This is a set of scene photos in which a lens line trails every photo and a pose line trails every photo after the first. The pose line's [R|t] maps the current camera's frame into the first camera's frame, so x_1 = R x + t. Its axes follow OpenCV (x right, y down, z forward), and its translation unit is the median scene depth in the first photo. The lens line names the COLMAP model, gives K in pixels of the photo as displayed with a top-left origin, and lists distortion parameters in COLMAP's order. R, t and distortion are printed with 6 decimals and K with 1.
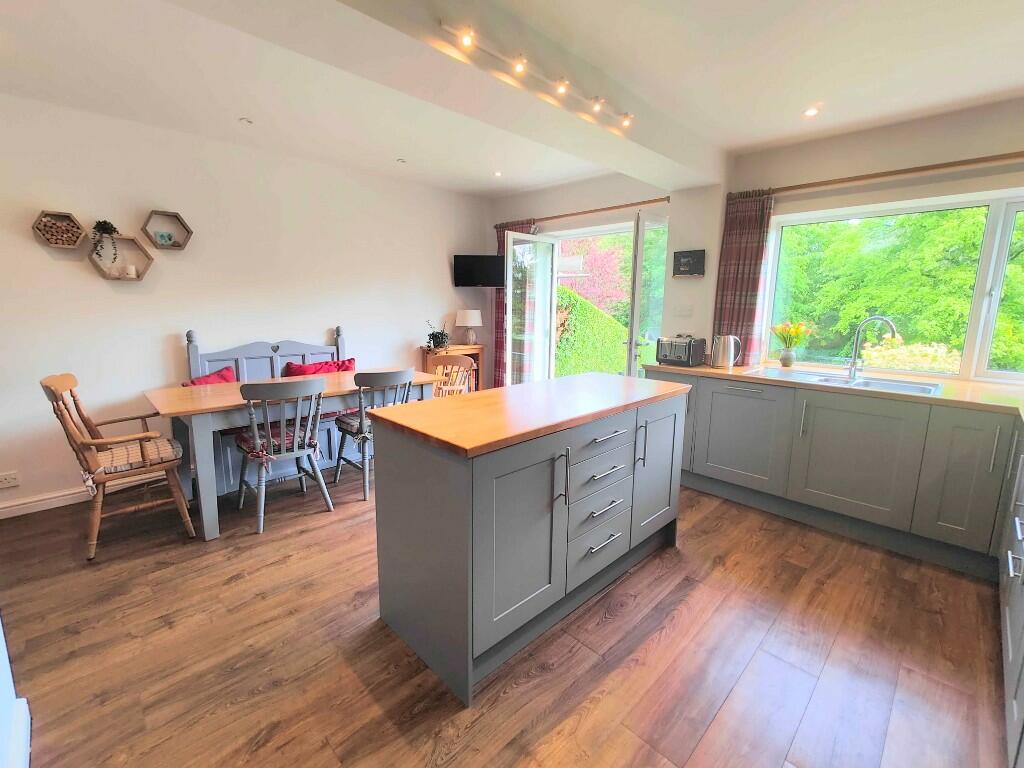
lens RADIAL K [[448.9, 0, 512.0], [0, 448.9, 384.0], [0, 0, 1]] dist [0.012800, 0.000419]
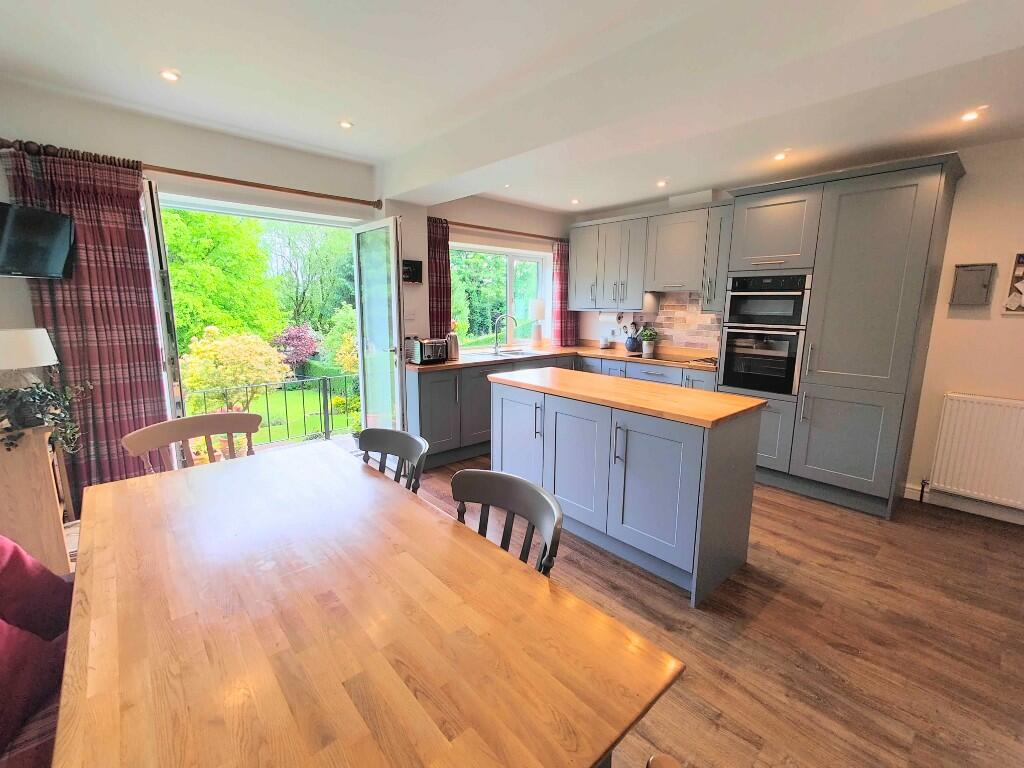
lens RADIAL K [[451.1, 0, 512.0], [0, 451.1, 384.0], [0, 0, 1]] dist [0.016248, -0.007928]
pose [[0.043274, -0.185261, 0.981736, -1.256903], [0.176824, 0.968563, 0.174981, -0.261110], [-0.983291, 0.166023, 0.074672, 1.245917]]
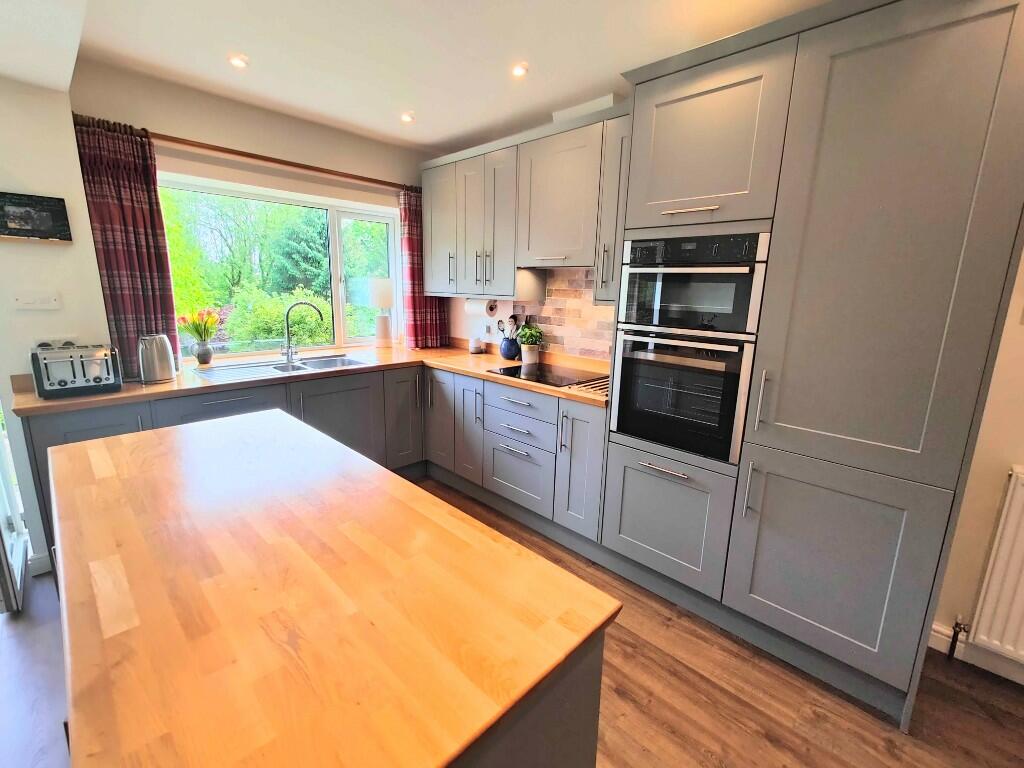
lens RADIAL K [[451.1, 0, 512.0], [0, 451.1, 384.0], [0, 0, 1]] dist [0.016248, -0.007928]
pose [[-0.019941, -0.222187, 0.974800, -0.392494], [0.163951, 0.961069, 0.222411, -0.162489], [-0.986267, 0.164255, 0.017263, 0.736104]]
